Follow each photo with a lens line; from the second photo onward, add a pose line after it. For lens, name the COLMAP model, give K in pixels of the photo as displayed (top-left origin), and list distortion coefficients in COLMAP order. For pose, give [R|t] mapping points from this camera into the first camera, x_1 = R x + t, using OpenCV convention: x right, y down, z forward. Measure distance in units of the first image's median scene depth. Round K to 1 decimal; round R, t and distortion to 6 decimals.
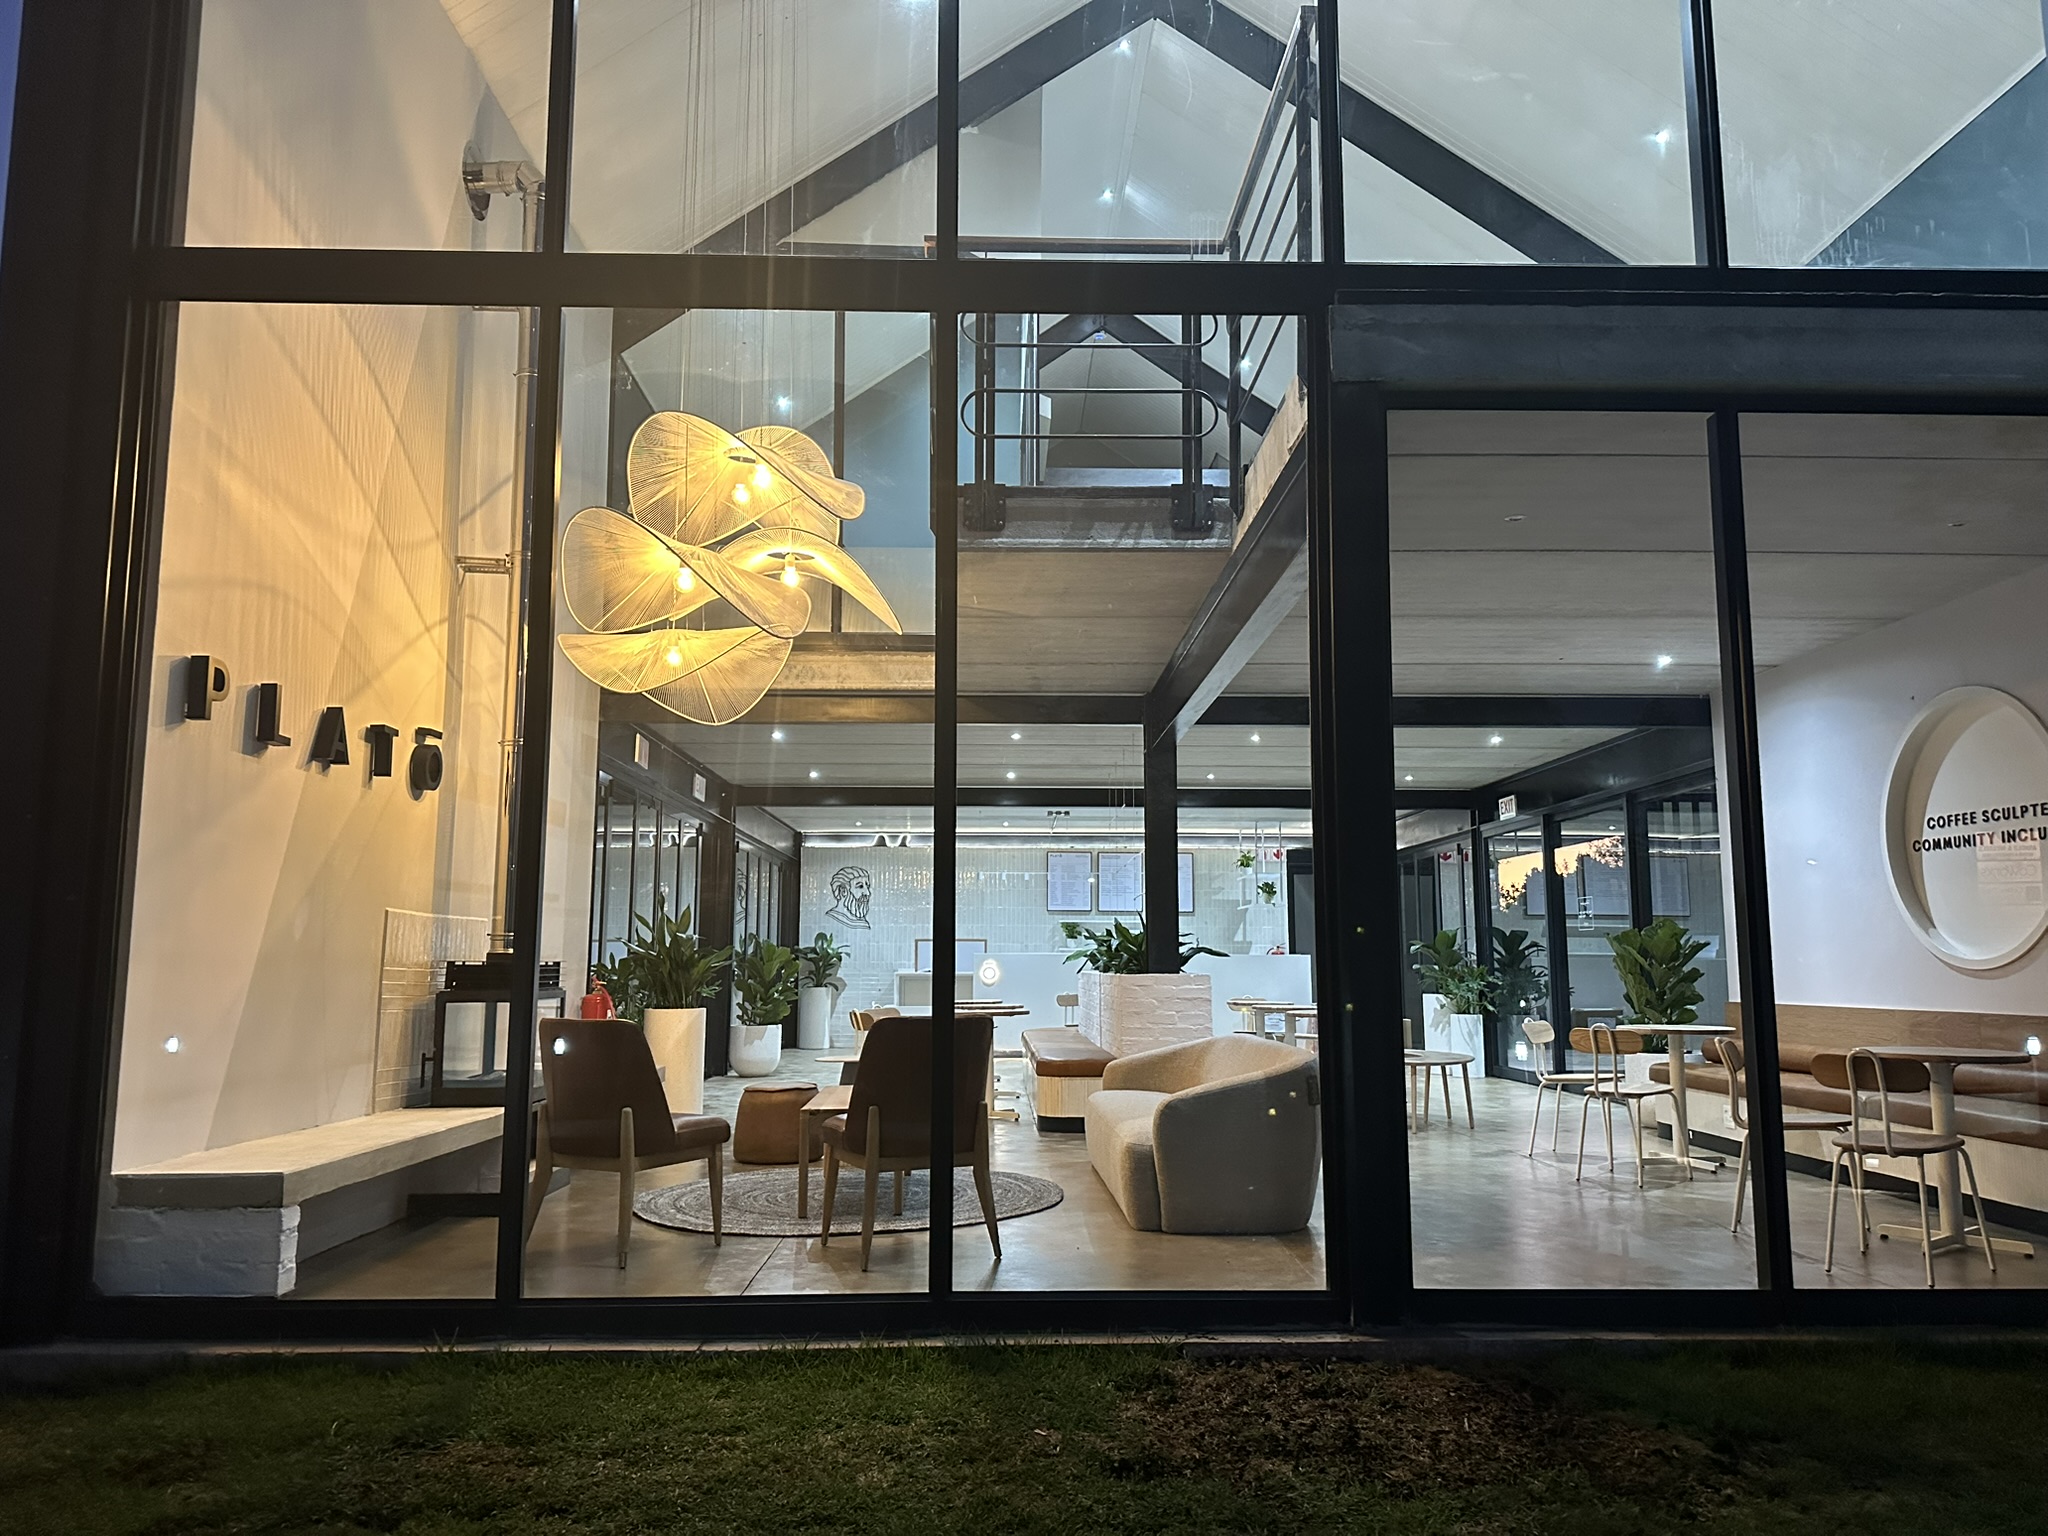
lens RADIAL K [[1446.8, 0, 1020.5], [0, 1446.8, 783.4], [0, 0, 1]] dist [0.146257, -0.217596]
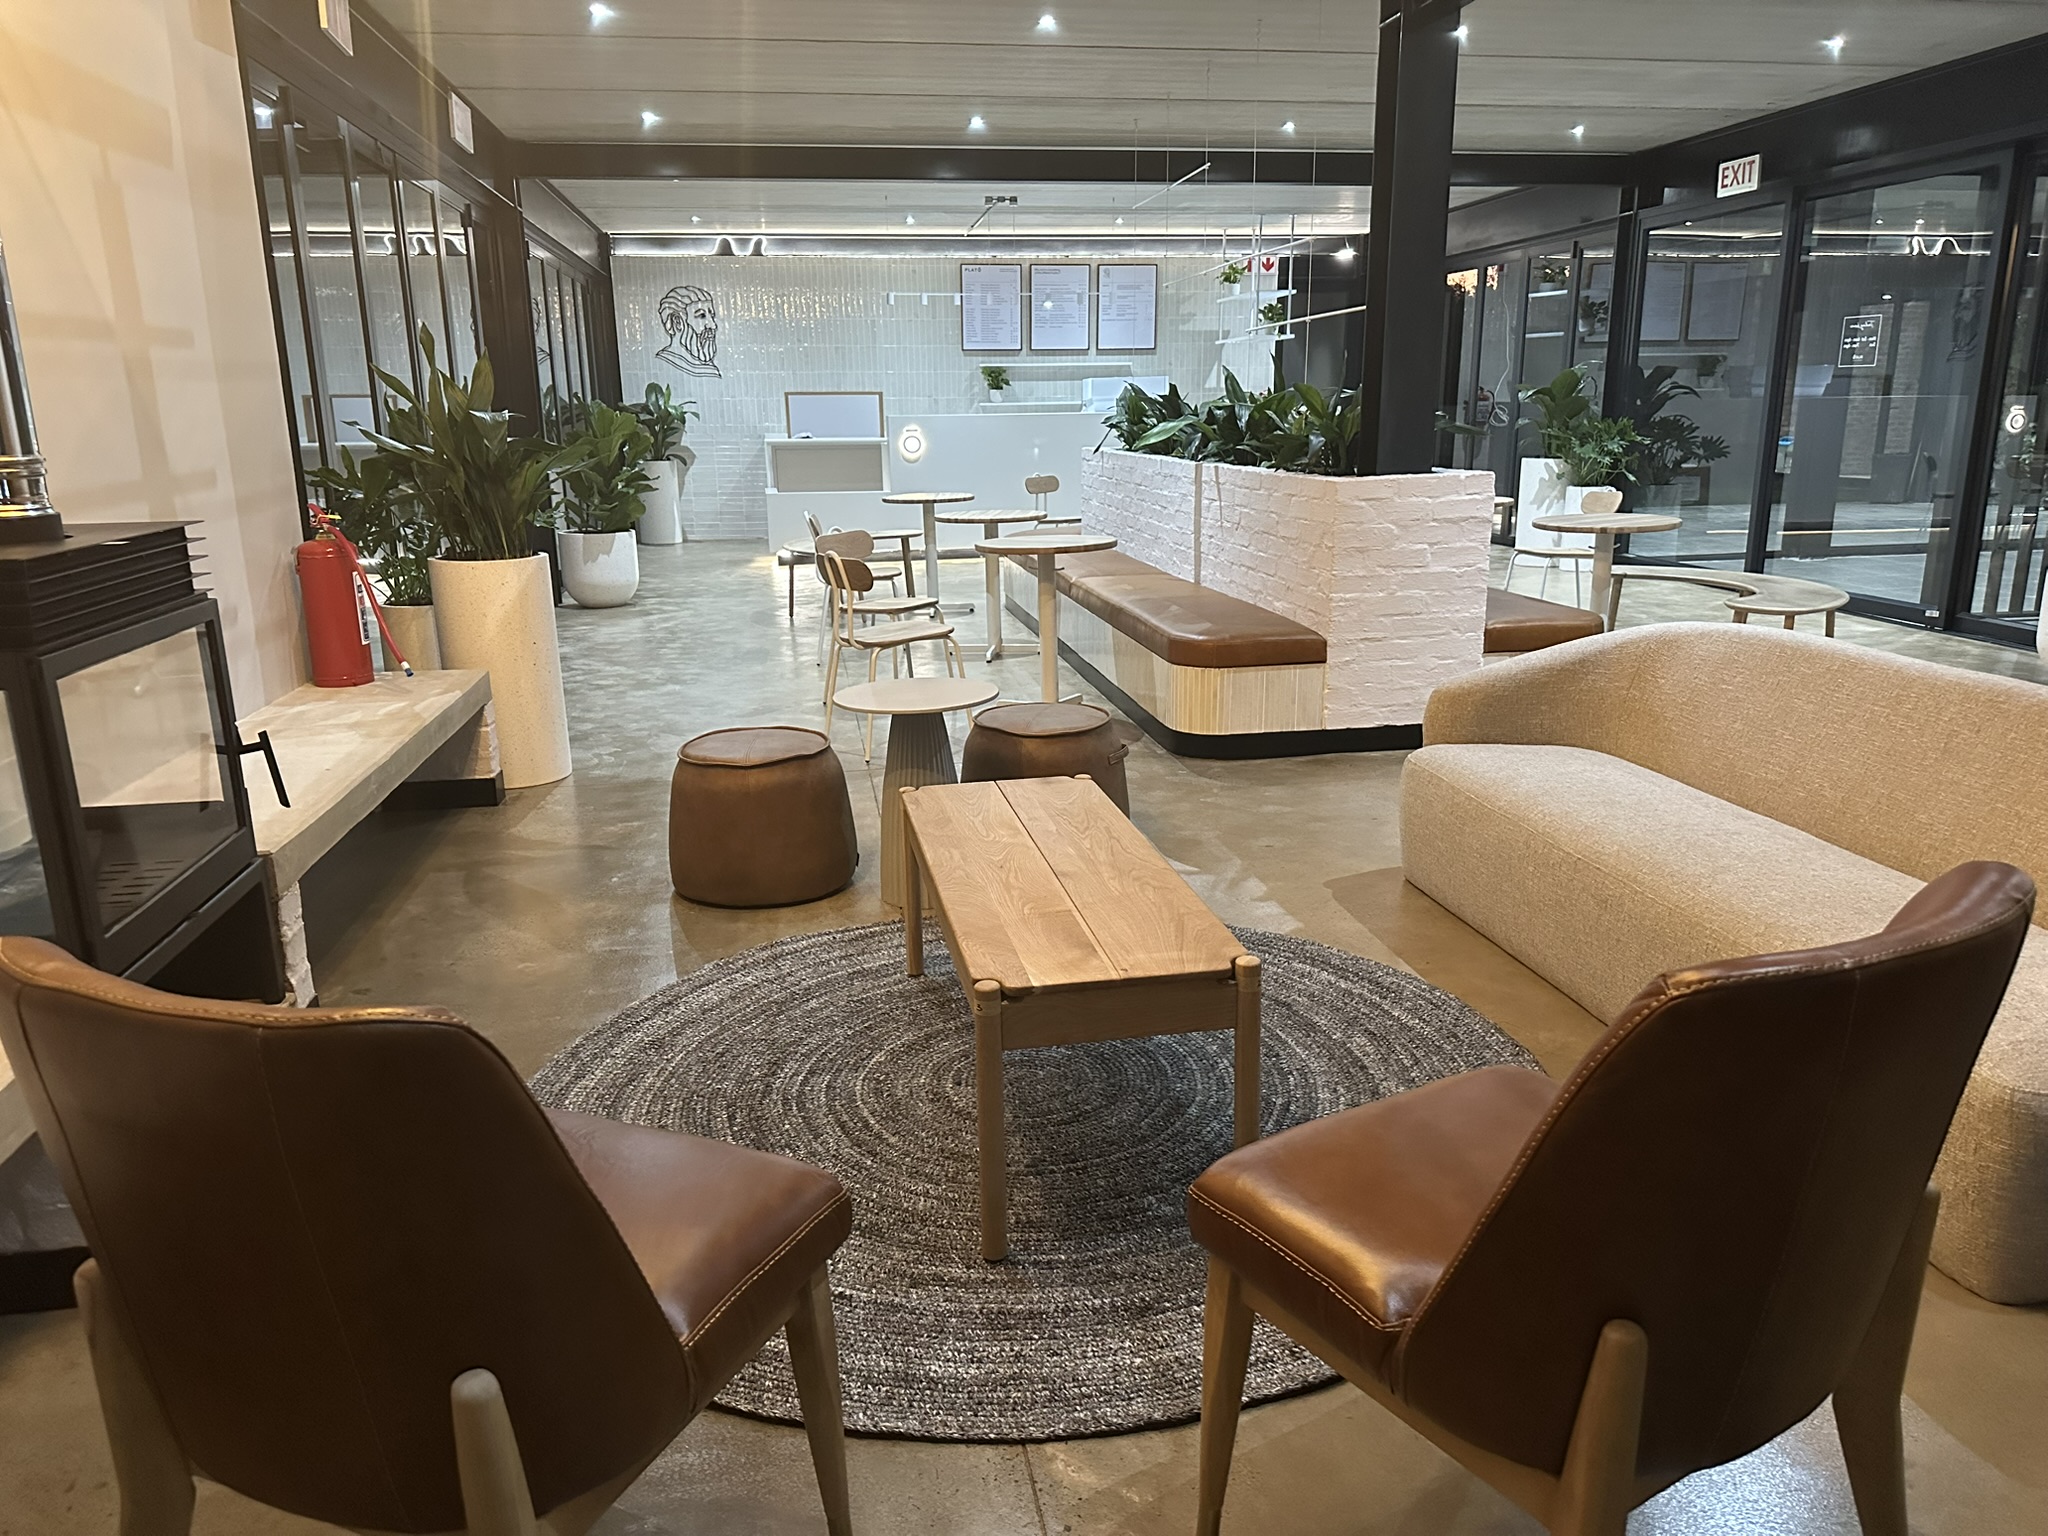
lens RADIAL K [[1446.8, 0, 1020.5], [0, 1446.8, 783.4], [0, 0, 1]] dist [0.146257, -0.217596]
pose [[0.990652, -0.050604, 0.126679, -0.059453], [0.000015, 0.928688, 0.370863, 0.016408], [-0.136413, -0.367394, 0.920007, 0.229943]]
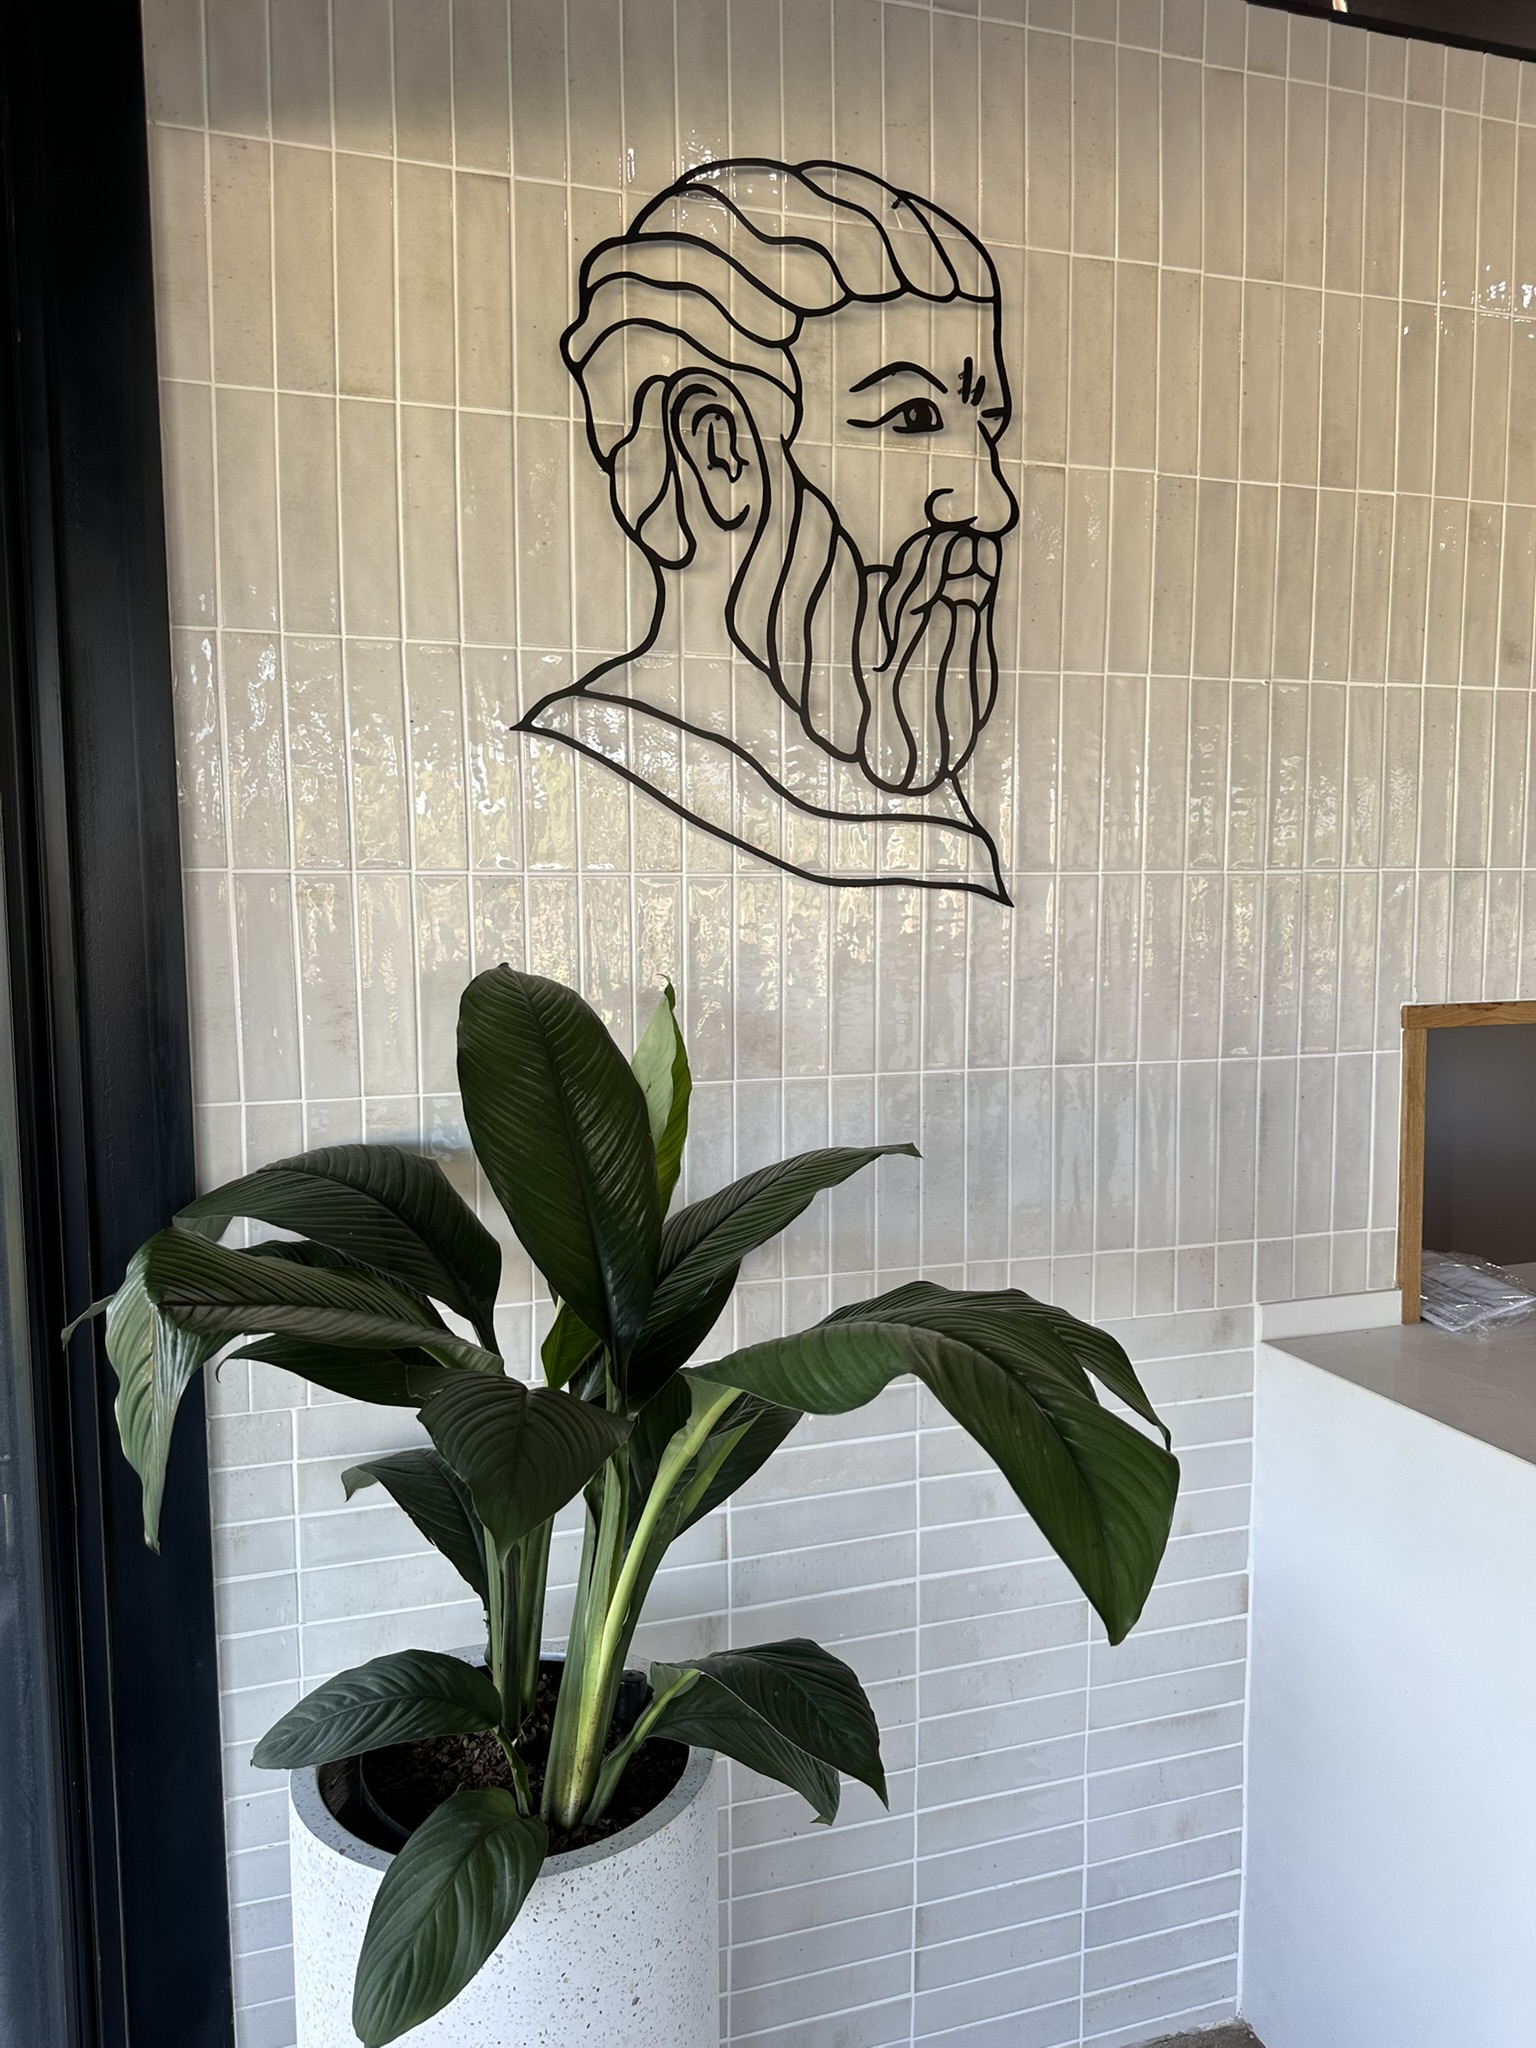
lens RADIAL K [[1446.8, 0, 768.0], [0, 1446.8, 1024.0], [0, 0, 1]] dist [0.146257, -0.217596]
pose [[0.961989, -0.033329, 0.271048, -0.147301], [-0.027214, 0.975885, 0.216584, 0.090078], [-0.271730, -0.215728, 0.937883, 0.937058]]
